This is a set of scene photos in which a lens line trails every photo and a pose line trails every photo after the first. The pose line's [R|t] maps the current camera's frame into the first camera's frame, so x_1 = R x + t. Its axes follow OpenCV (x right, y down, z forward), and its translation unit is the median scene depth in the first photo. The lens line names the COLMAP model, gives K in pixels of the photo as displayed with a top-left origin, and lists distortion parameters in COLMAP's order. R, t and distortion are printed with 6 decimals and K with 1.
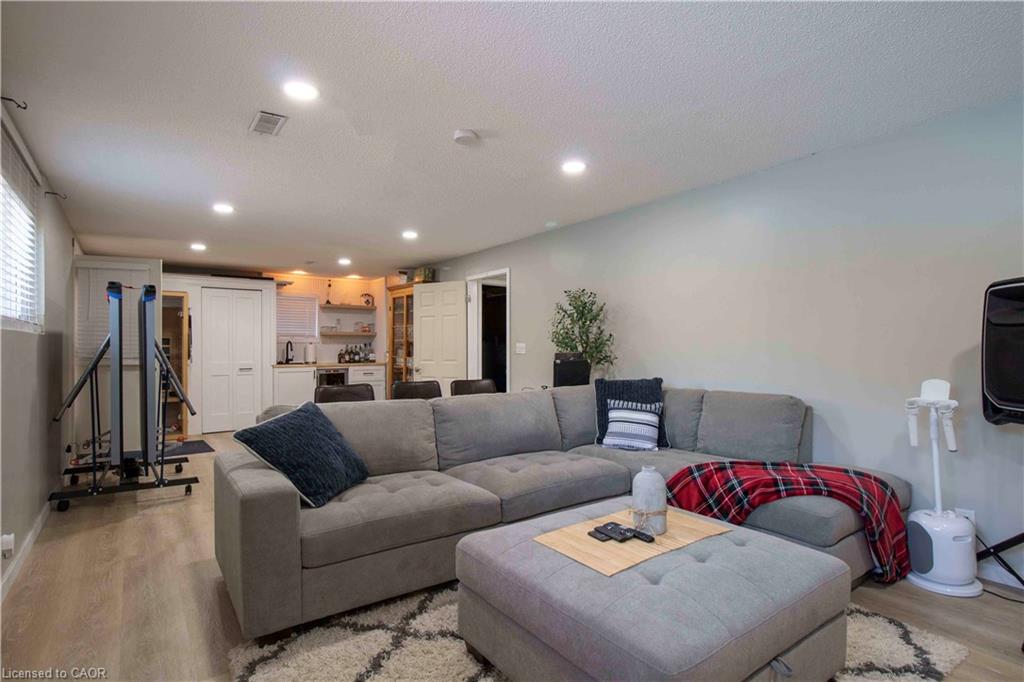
lens RADIAL K [[510.5, 0, 510.7], [0, 510.5, 346.8], [0, 0, 1]] dist [0.002957, -0.003860]
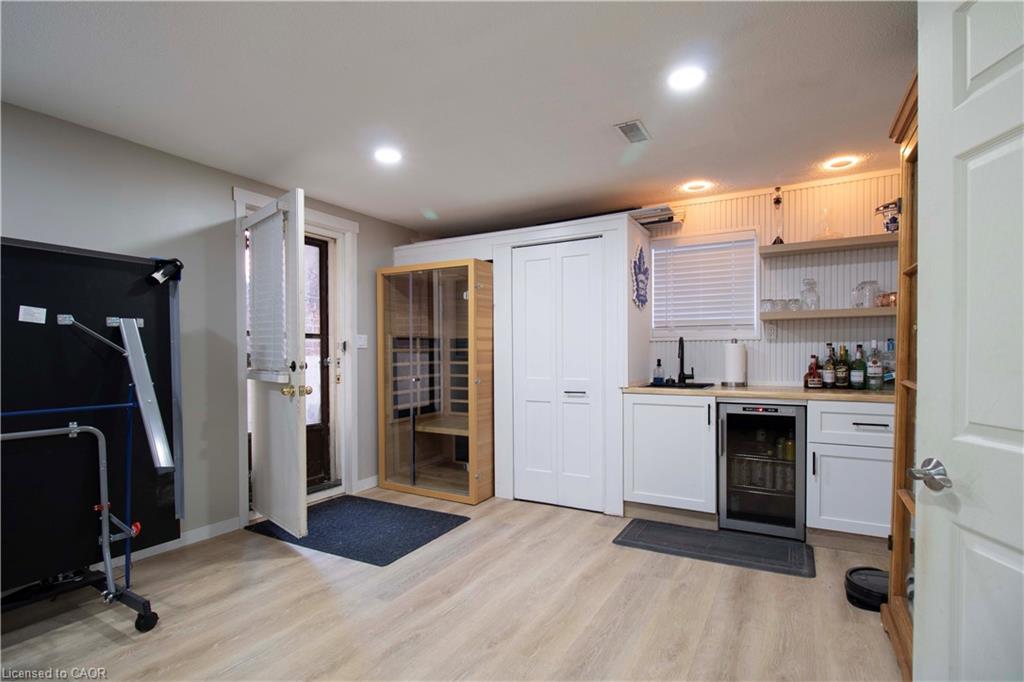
lens RADIAL K [[496.2, 0, 511.3], [0, 496.2, 352.2], [0, 0, 1]] dist [-0.003386, -0.000327]
pose [[0.397346, -0.002966, -0.917664, -0.070280], [0.005290, 0.999986, -0.000942, 0.002703], [0.917654, -0.004480, 0.397356, 0.633609]]
